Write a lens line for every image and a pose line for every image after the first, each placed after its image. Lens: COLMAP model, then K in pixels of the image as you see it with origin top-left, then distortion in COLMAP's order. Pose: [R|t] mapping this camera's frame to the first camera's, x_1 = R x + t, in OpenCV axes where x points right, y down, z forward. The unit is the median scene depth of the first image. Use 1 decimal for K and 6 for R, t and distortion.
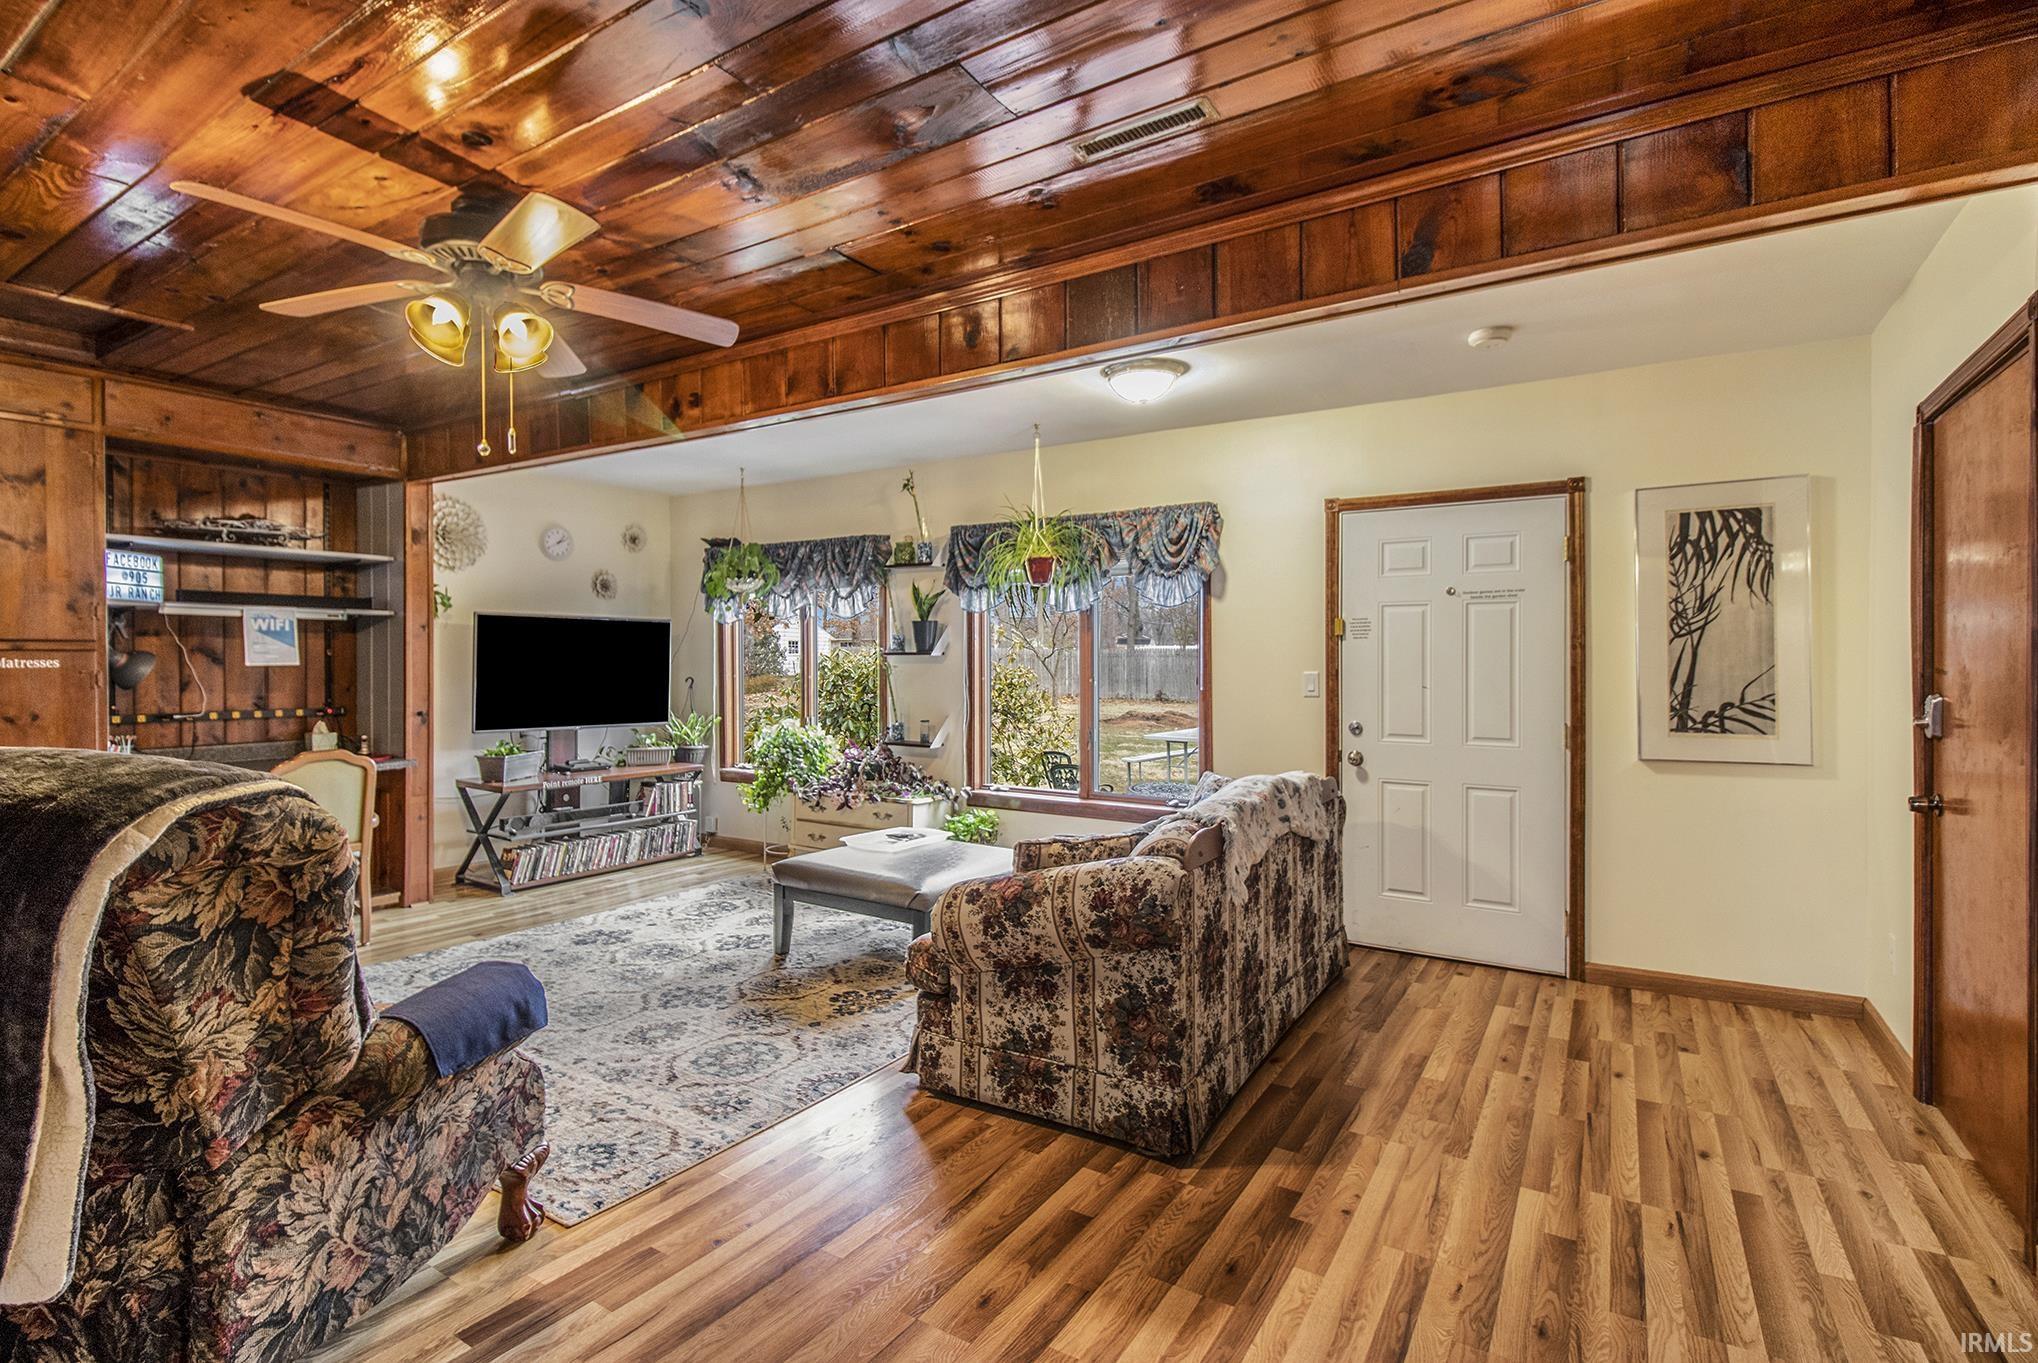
lens RADIAL K [[954.5, 0, 1024.9], [0, 954.5, 670.5], [0, 0, 1]] dist [-0.023203, -0.000942]
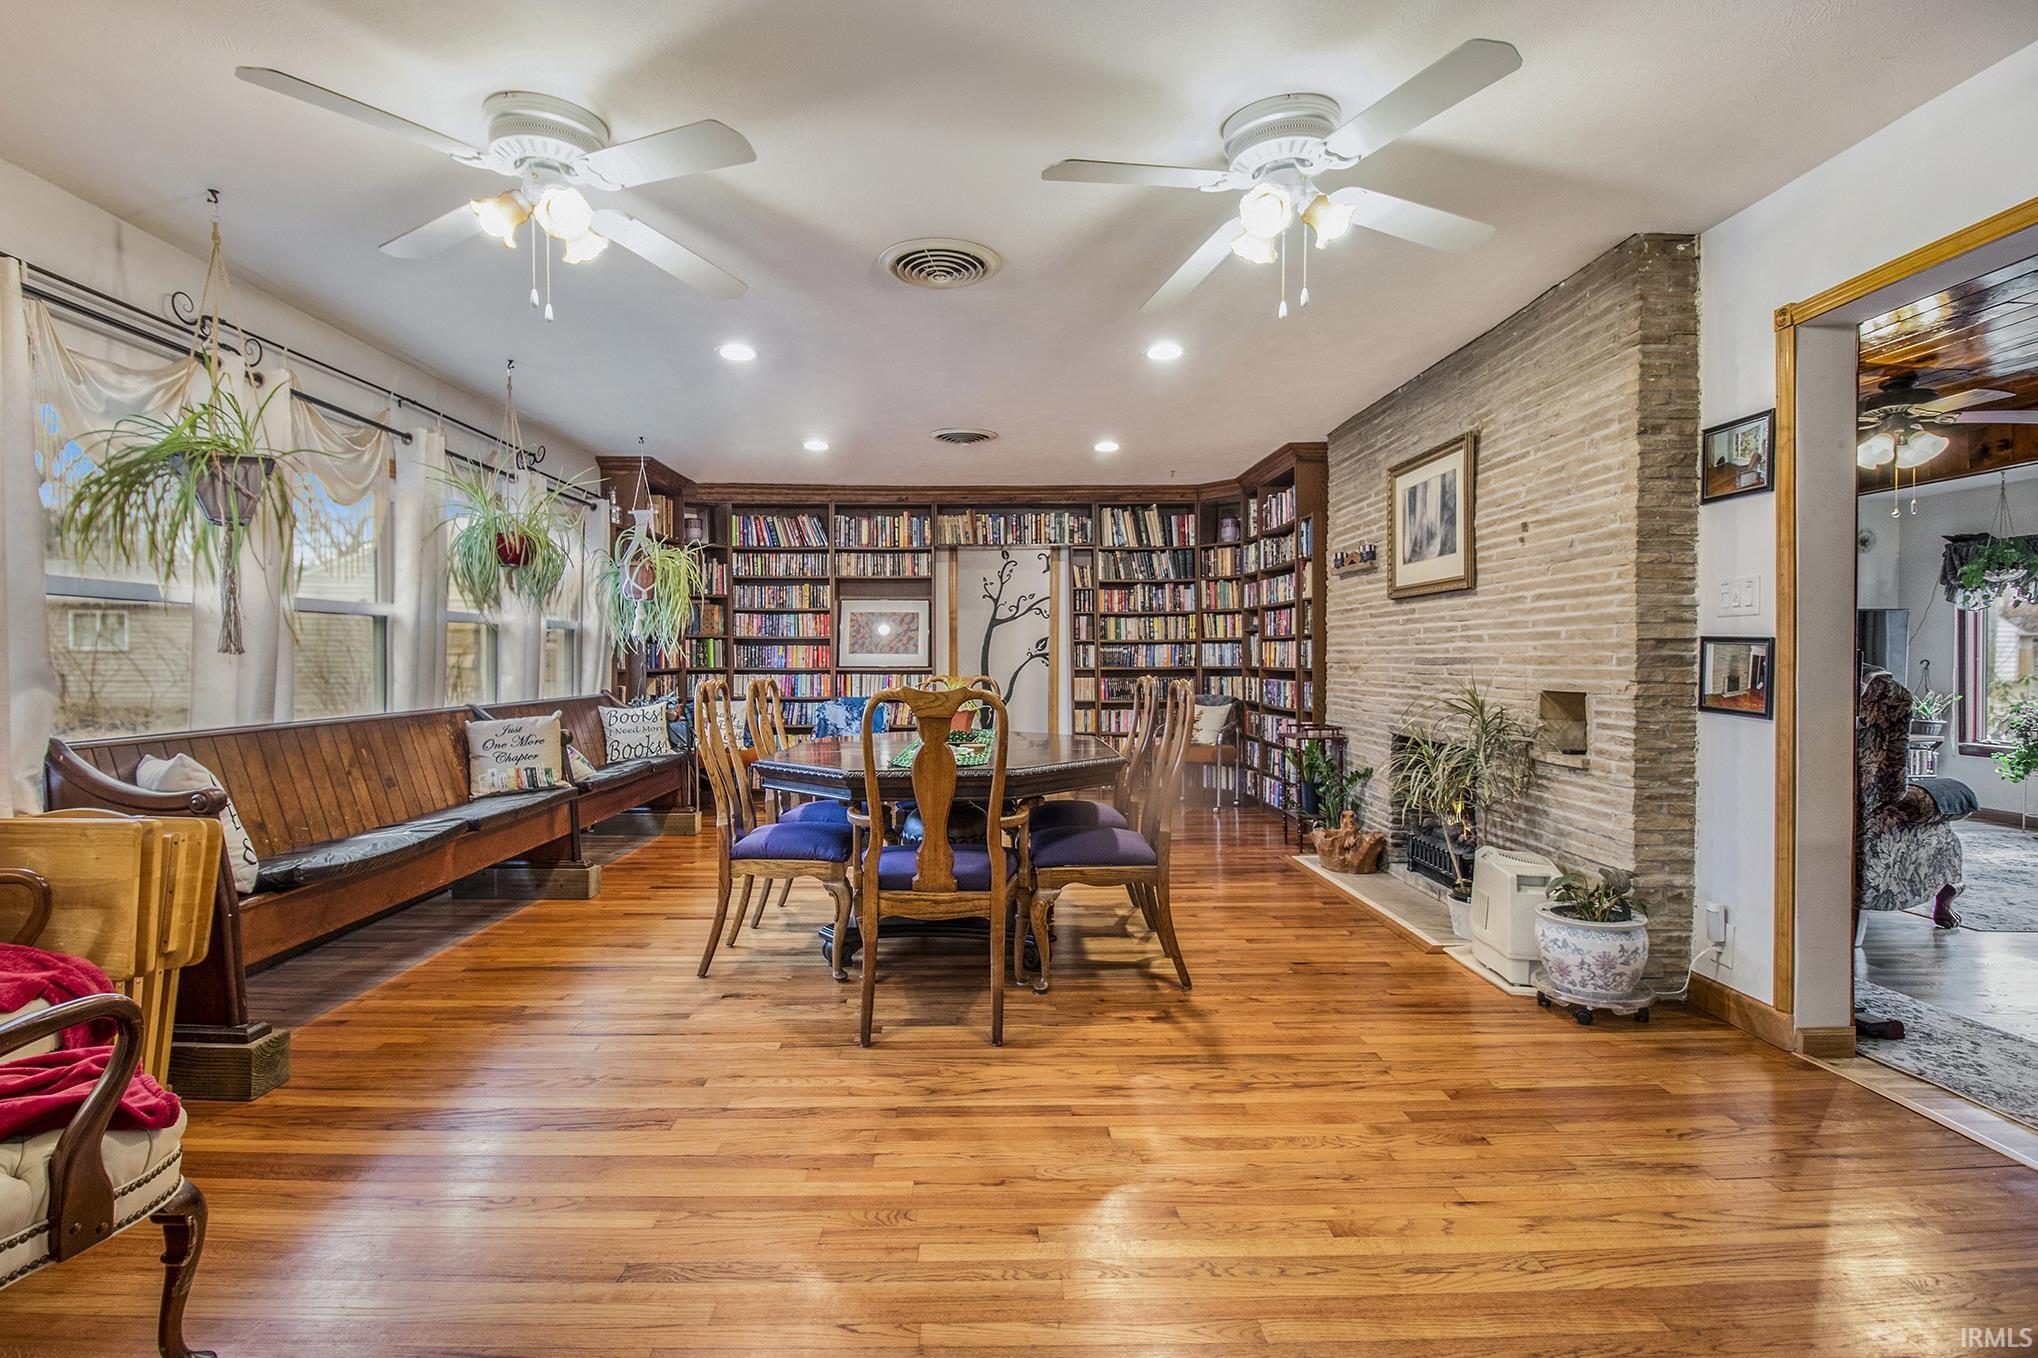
lens RADIAL K [[994.8, 0, 1019.0], [0, 994.8, 679.0], [0, 0, 1]] dist [-0.000895, -0.000689]
pose [[0.558005, 0.008519, -0.829794, 0.106069], [-0.007491, 0.999958, 0.005229, 0.120894], [0.829804, 0.003298, 0.558046, -2.102597]]
